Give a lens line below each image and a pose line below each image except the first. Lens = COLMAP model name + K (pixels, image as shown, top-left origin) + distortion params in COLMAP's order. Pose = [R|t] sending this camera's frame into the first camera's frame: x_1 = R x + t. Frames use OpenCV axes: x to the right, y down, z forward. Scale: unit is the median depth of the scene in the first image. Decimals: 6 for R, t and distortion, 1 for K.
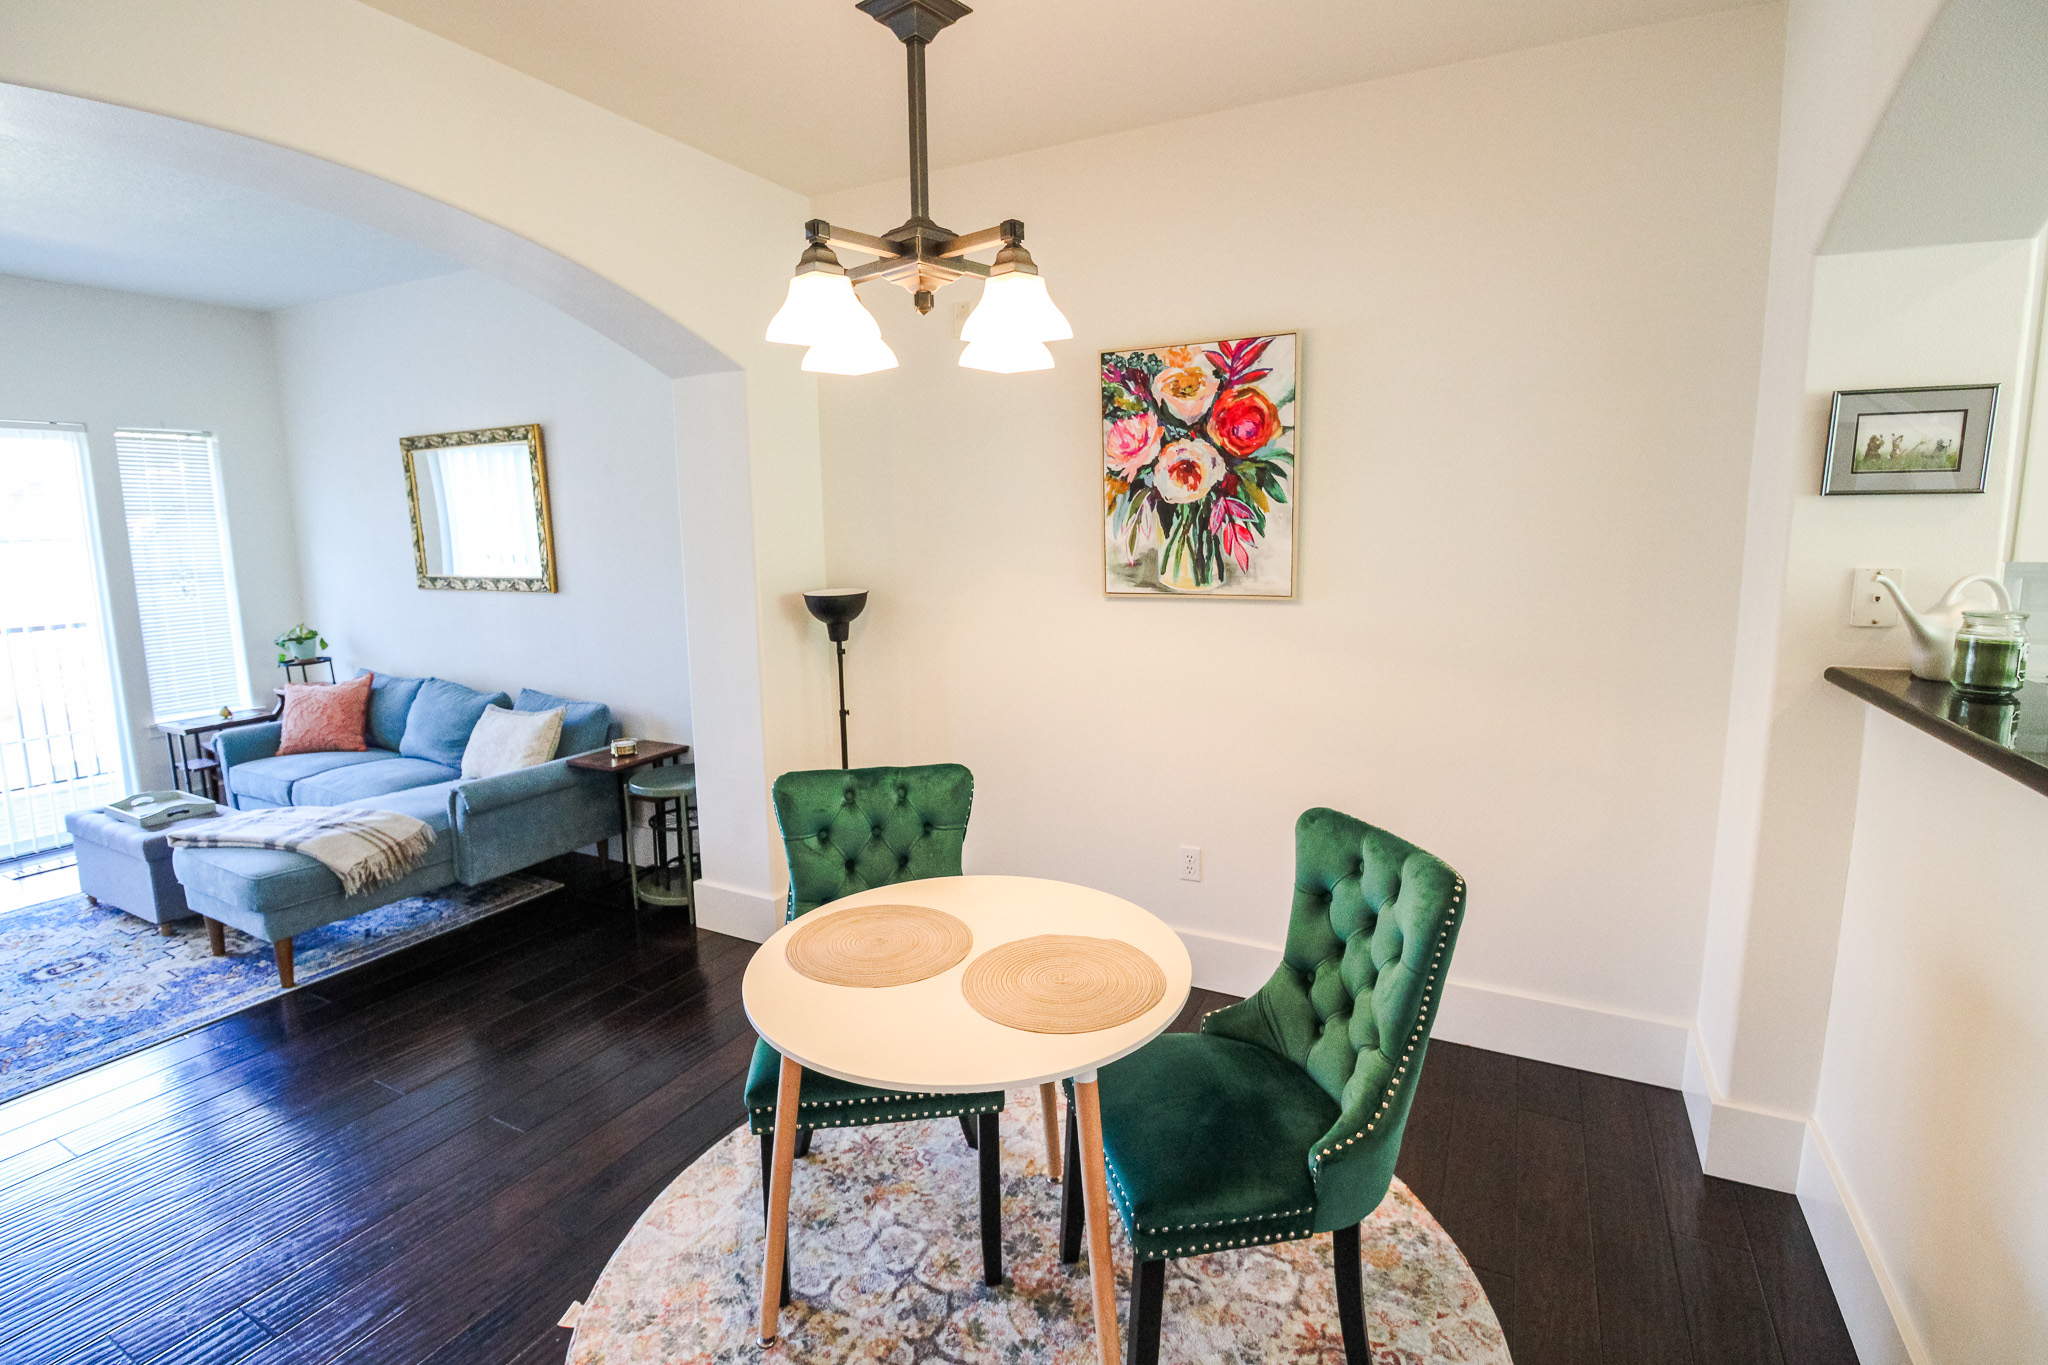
lens RADIAL K [[951.2, 0, 1026.5], [0, 951.2, 663.0], [0, 0, 1]] dist [0.000586, -0.013047]
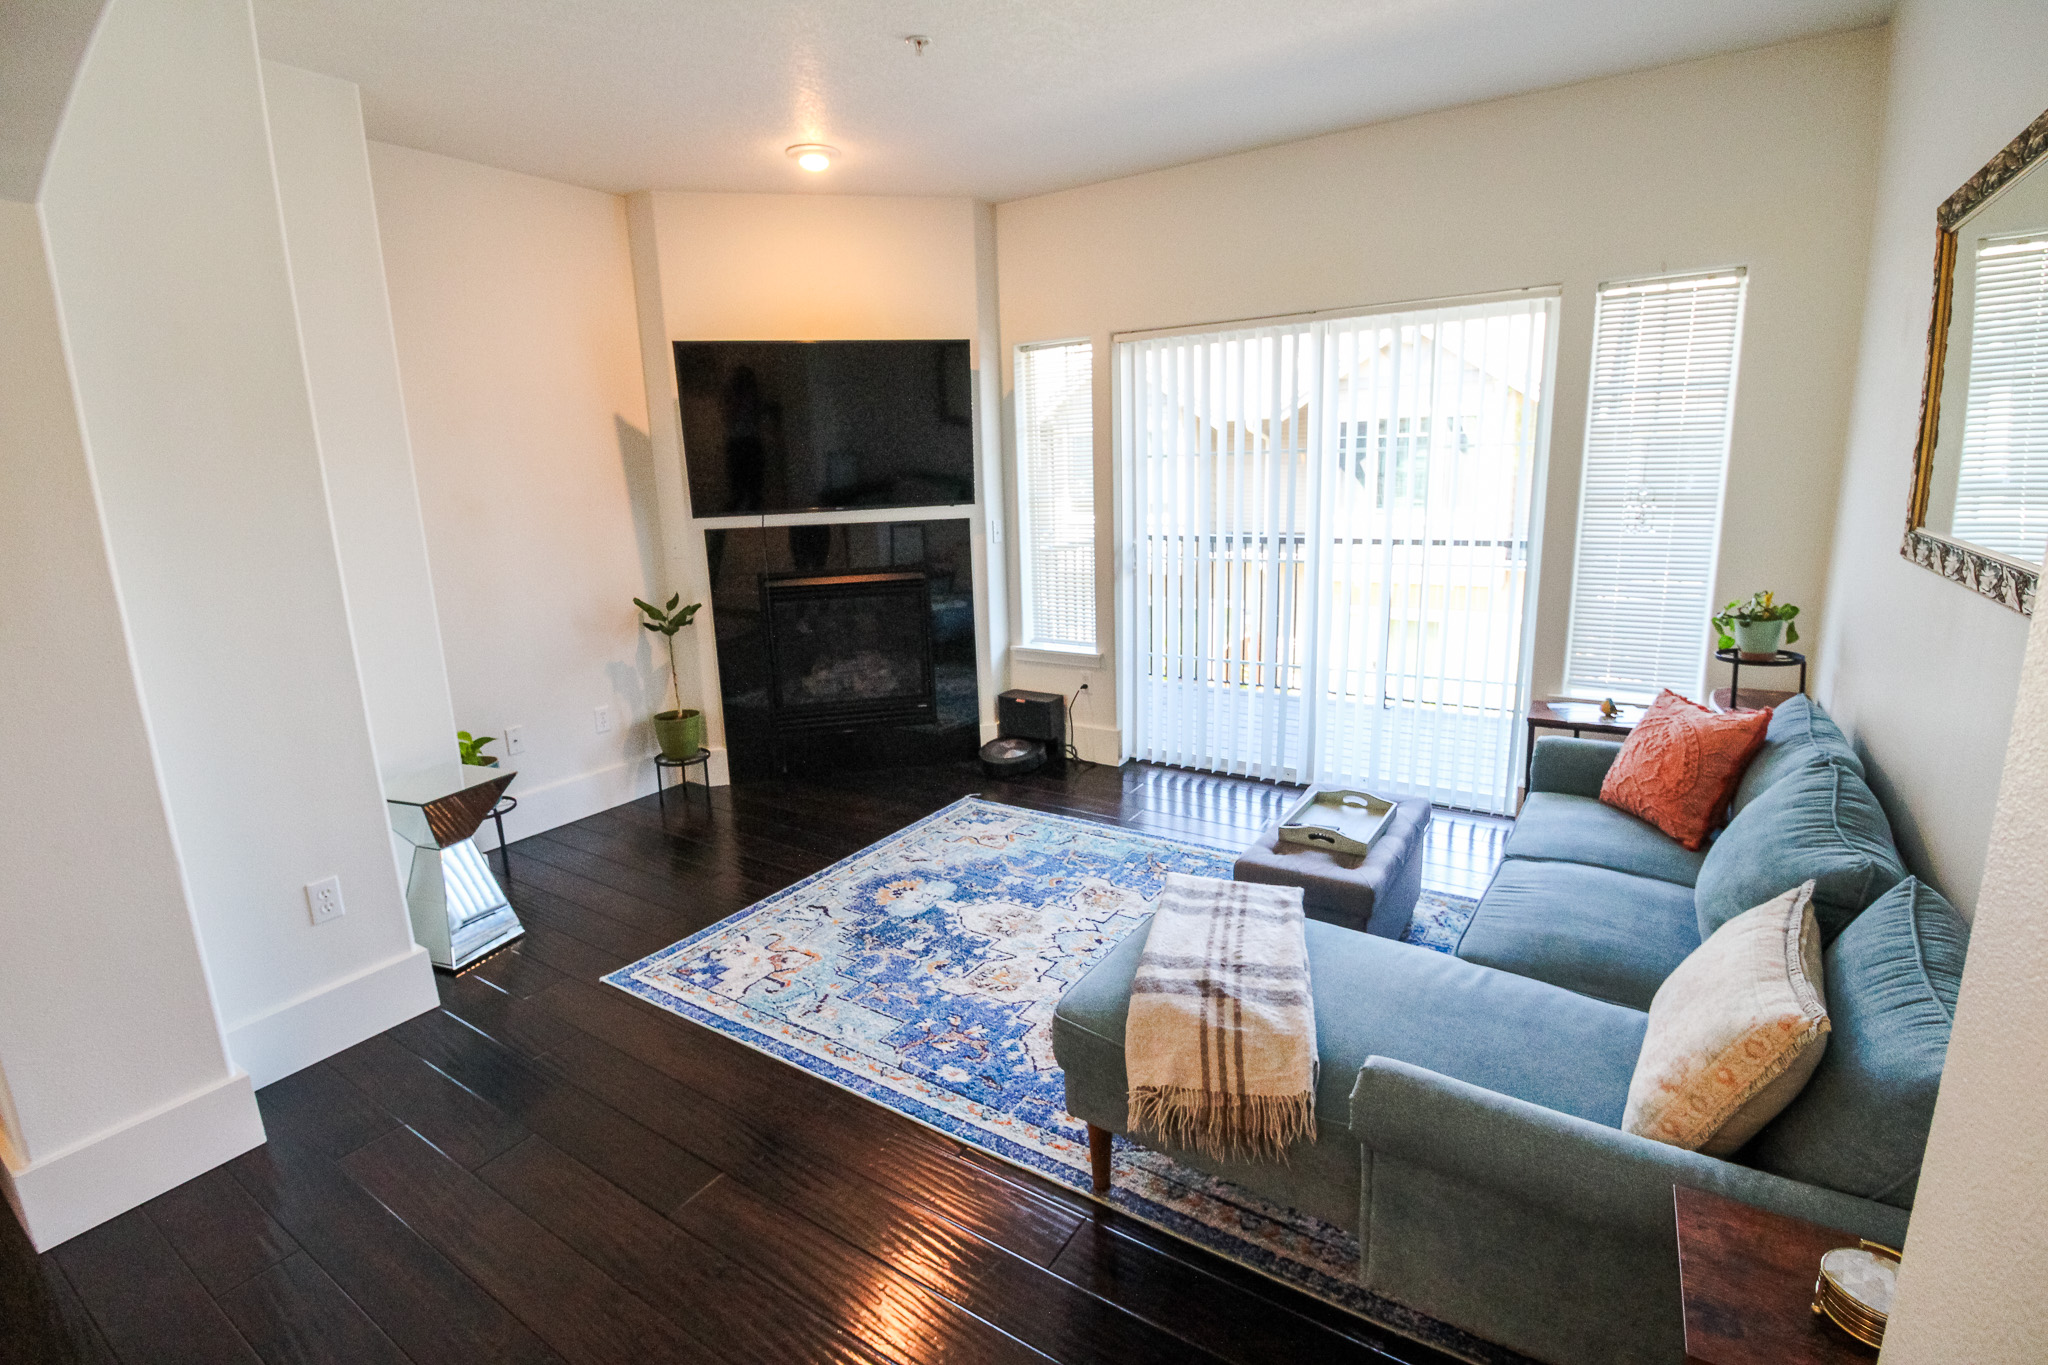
lens RADIAL K [[951.2, 0, 1026.5], [0, 951.2, 663.0], [0, 0, 1]] dist [0.000586, -0.013047]
pose [[-0.094984, 0.218267, -0.971256, -0.232197], [-0.115375, 0.966678, 0.228522, -0.117248], [0.988770, 0.133764, -0.066636, 0.889755]]
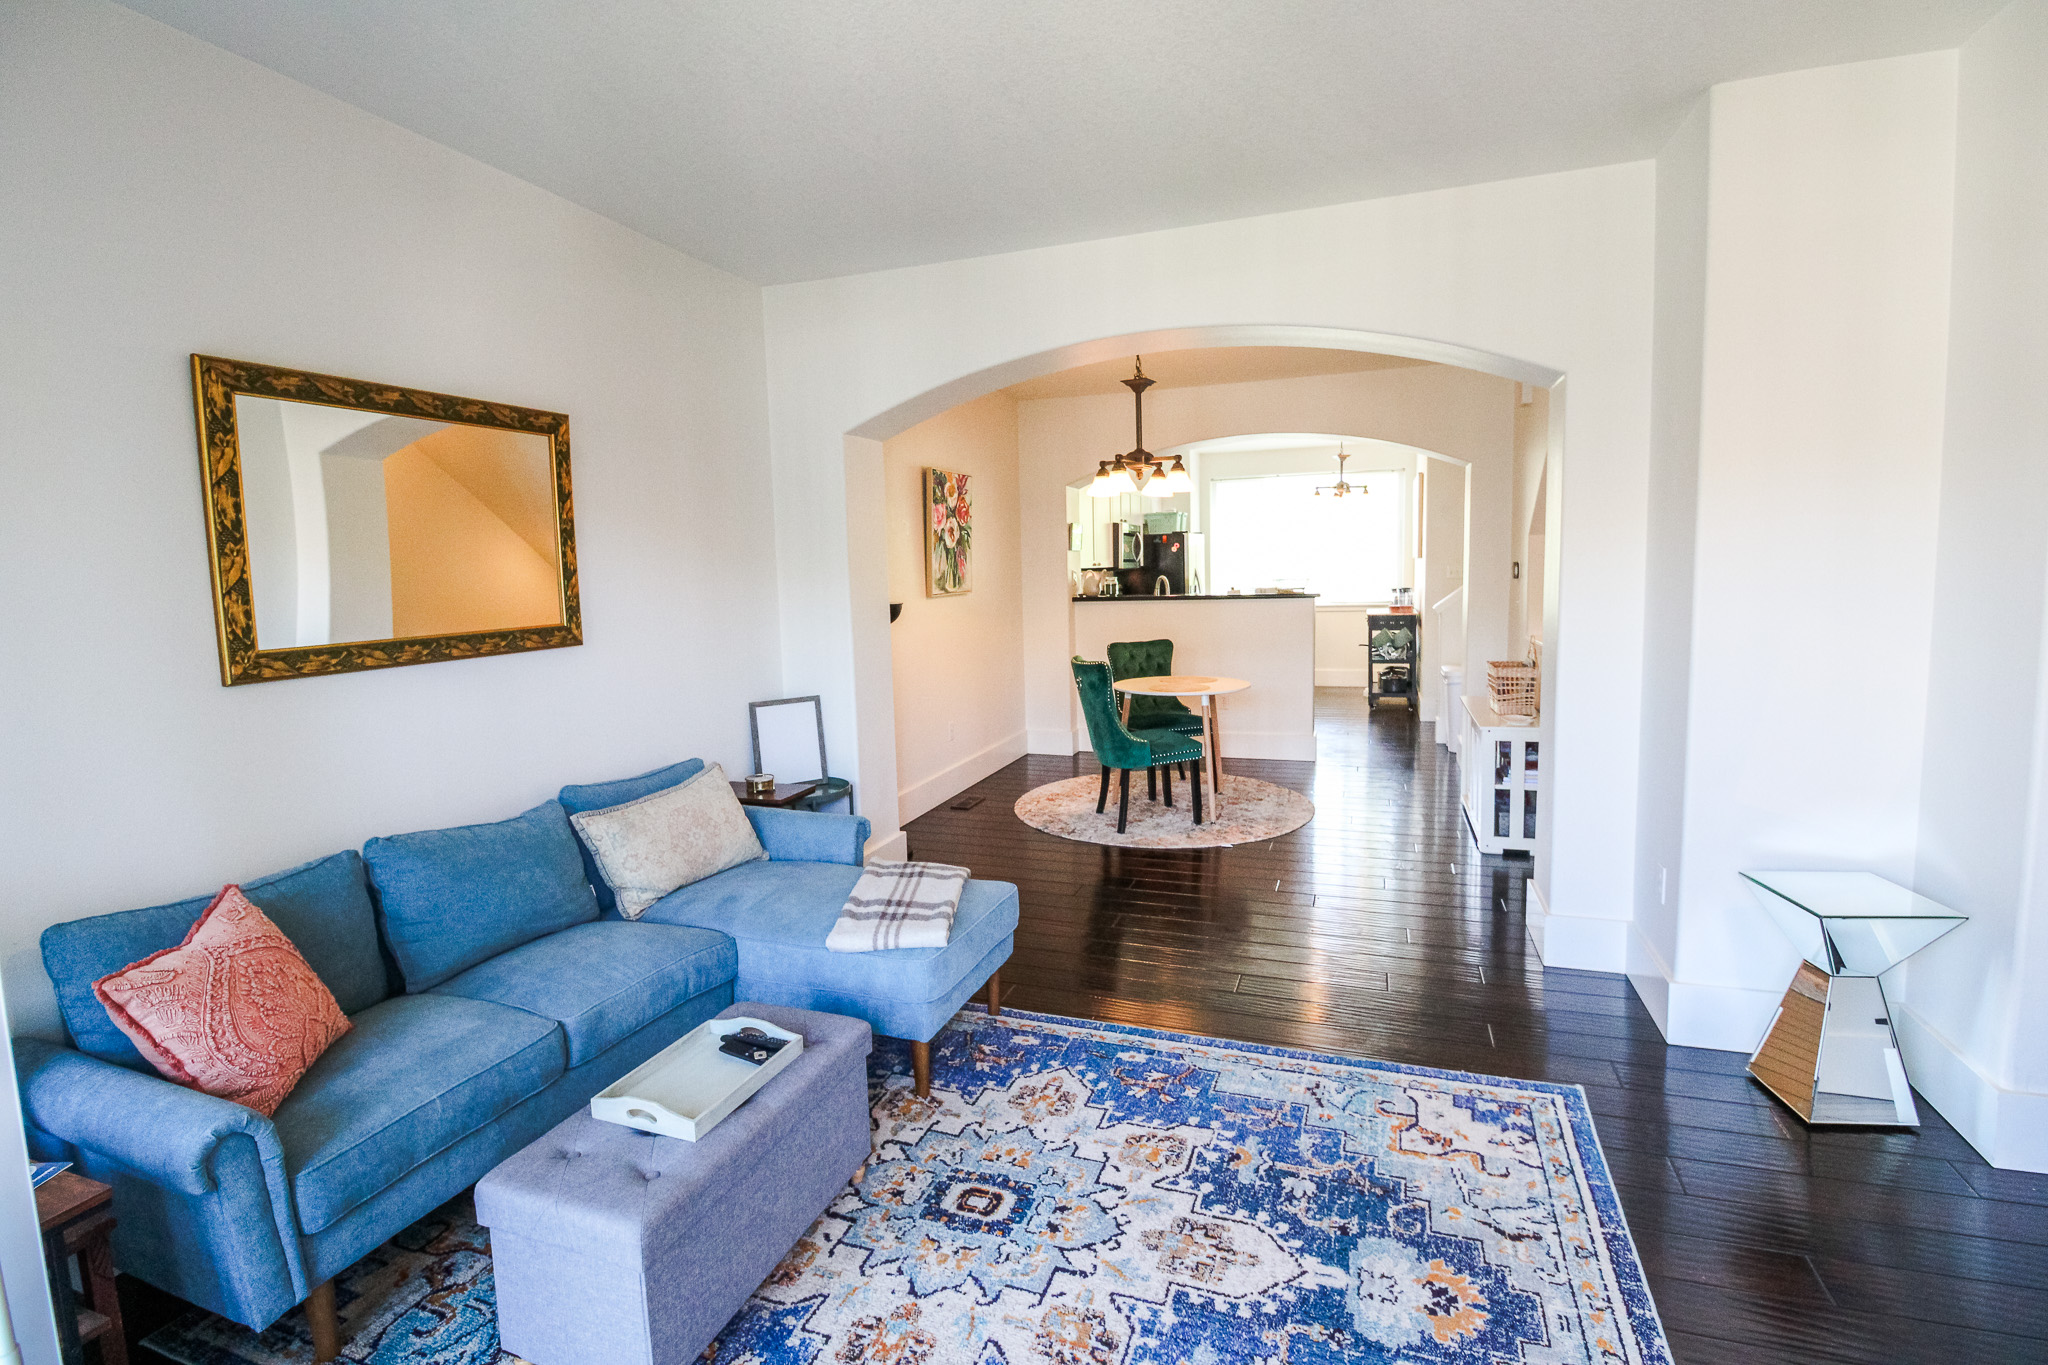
lens RADIAL K [[951.2, 0, 1026.5], [0, 951.2, 663.0], [0, 0, 1]] dist [0.000586, -0.013047]
pose [[-0.130509, -0.084802, 0.987814, -1.608813], [0.177595, 0.978221, 0.107442, -0.098393], [-0.975411, 0.189453, -0.112606, 0.948402]]
